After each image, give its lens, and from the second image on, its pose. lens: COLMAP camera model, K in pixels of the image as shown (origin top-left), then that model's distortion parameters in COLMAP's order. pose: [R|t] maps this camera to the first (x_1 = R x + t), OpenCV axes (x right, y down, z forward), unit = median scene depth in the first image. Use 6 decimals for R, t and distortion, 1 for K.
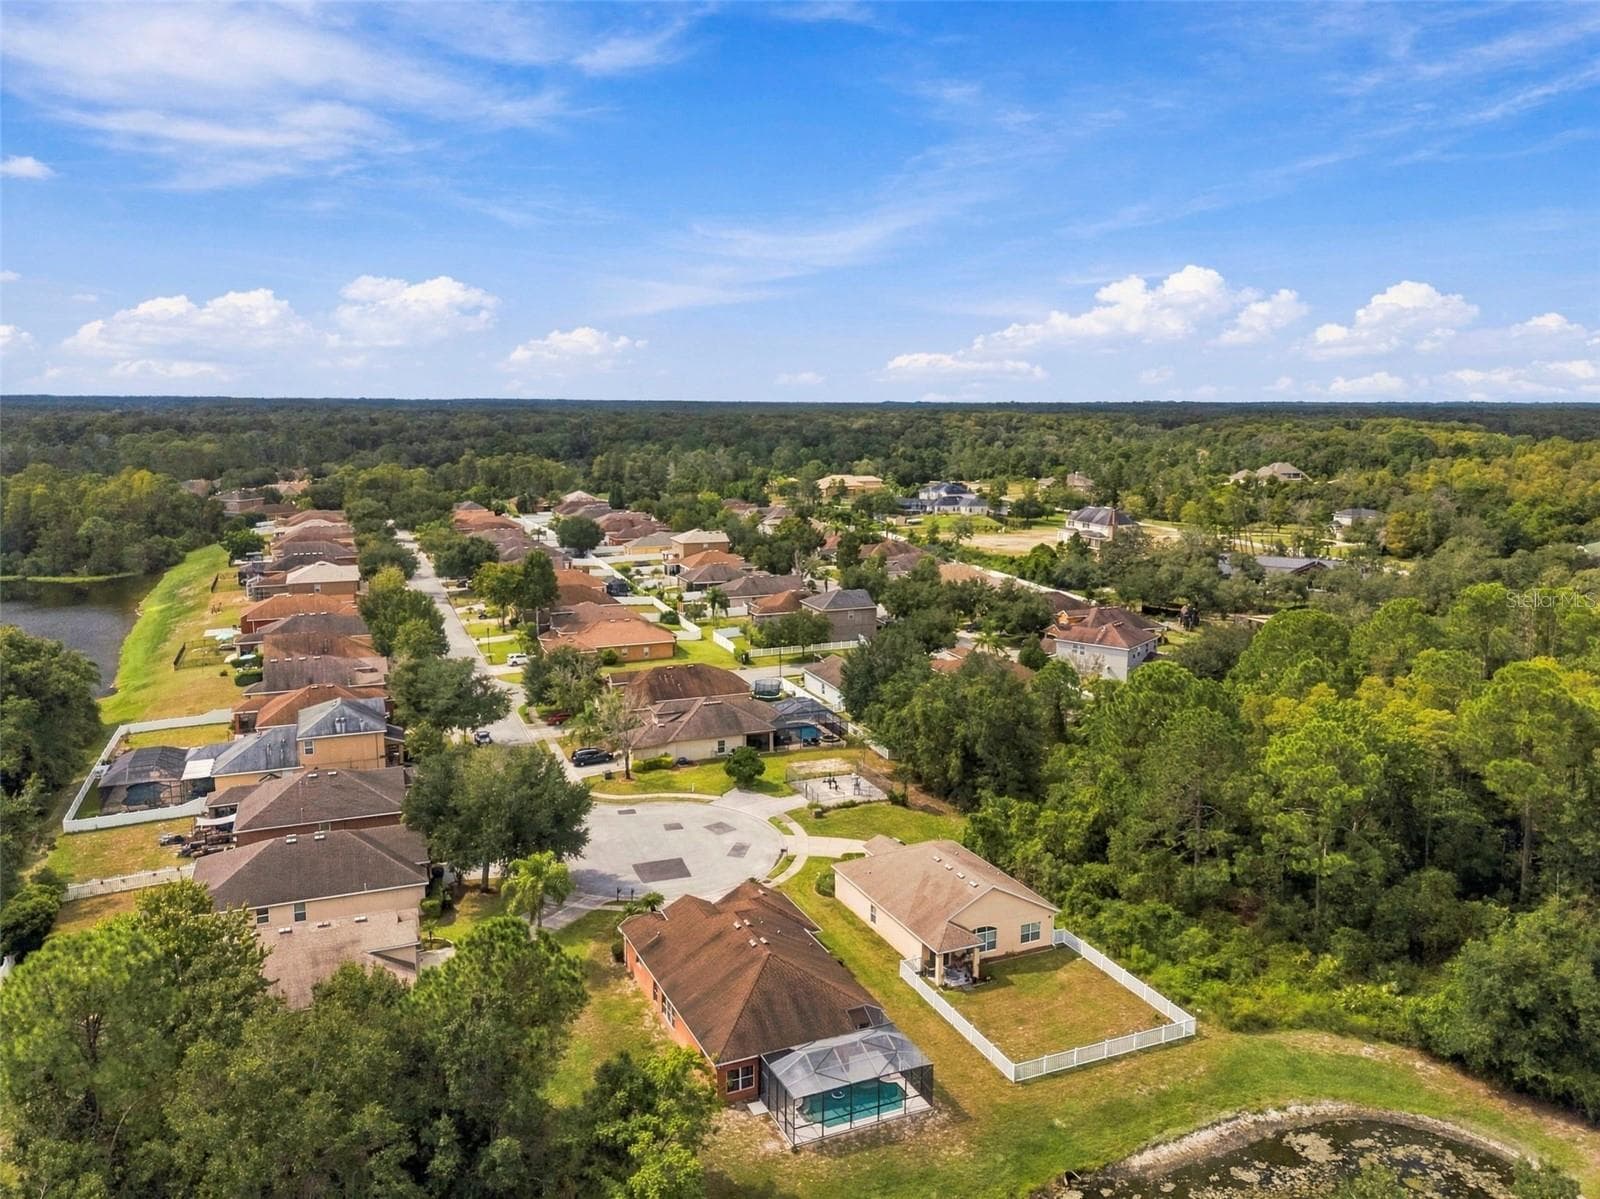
lens RADIAL K [[1185.2, 0, 801.2], [0, 1185.2, 602.2], [0, 0, 1]] dist [0.071778, -0.061157]
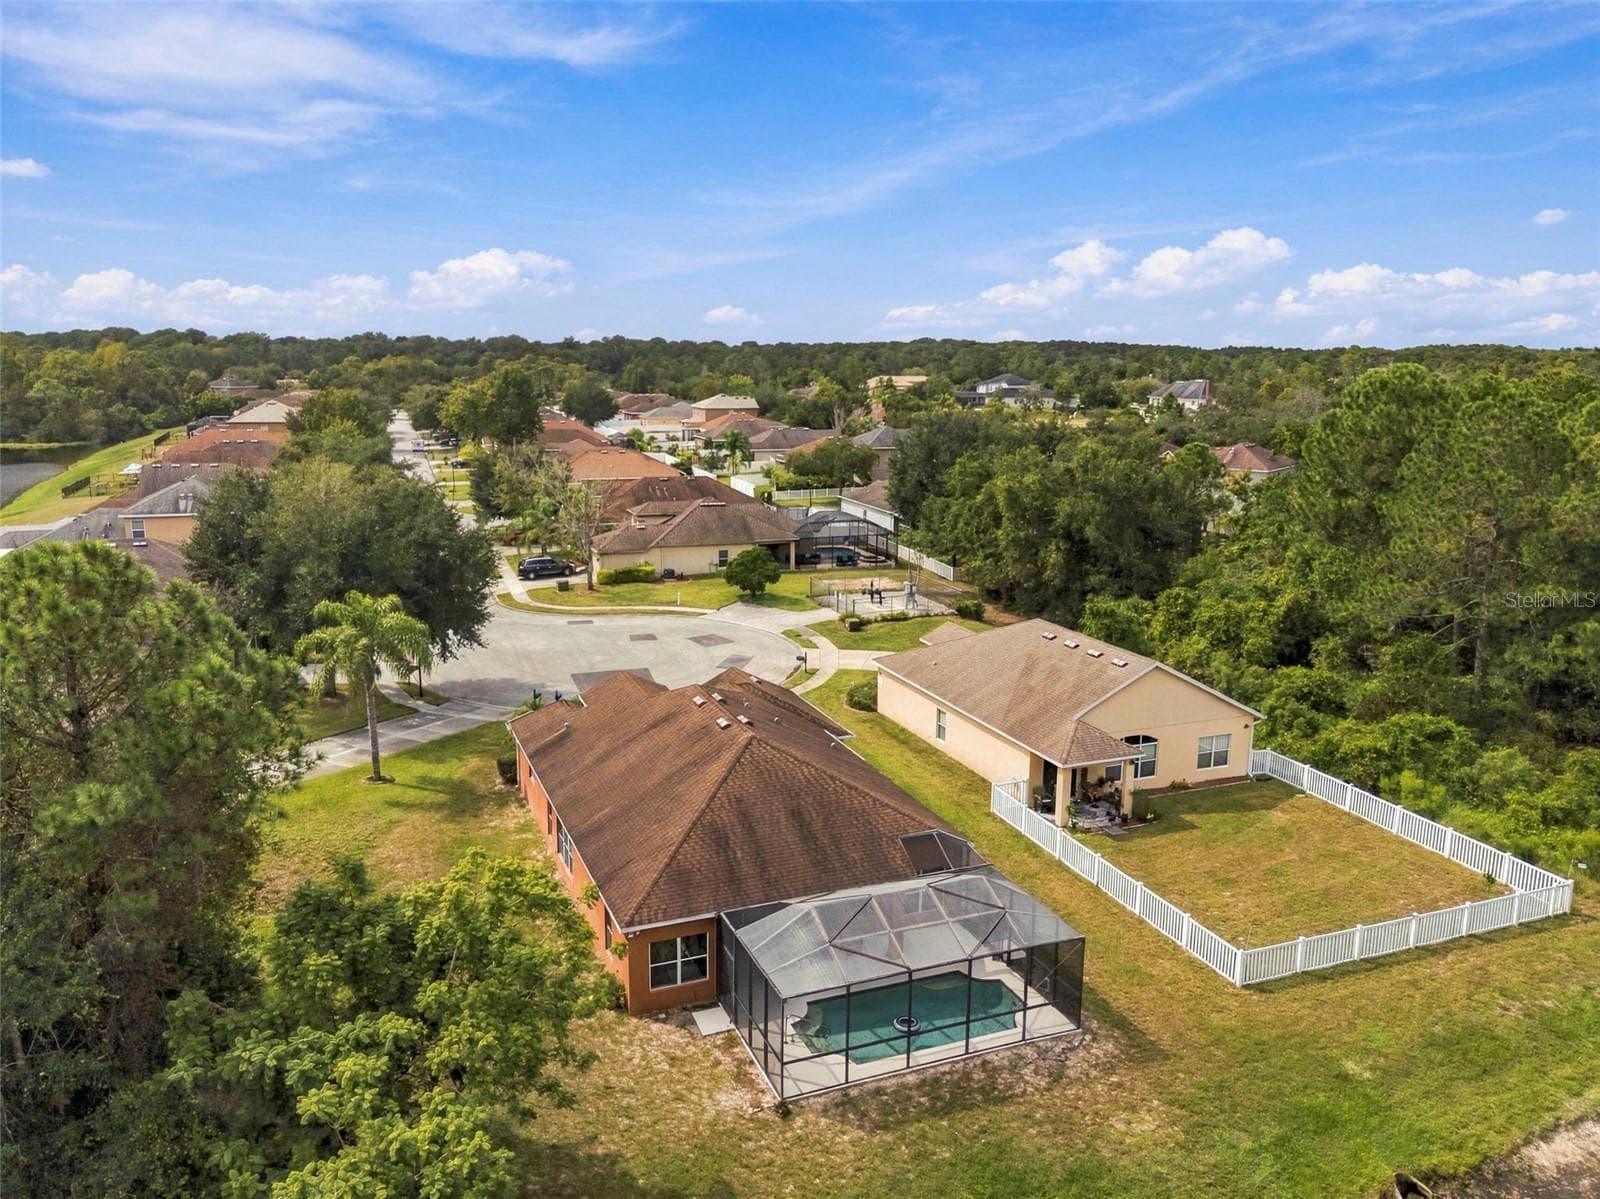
lens RADIAL K [[1185.2, 0, 799.3], [0, 1185.2, 594.8], [0, 0, 1]] dist [0.071778, -0.061157]
pose [[0.999172, 0.009988, -0.039432, 0.010628], [-0.008869, 0.999556, 0.028438, 0.161332], [0.039699, -0.028065, 0.998817, 0.358353]]
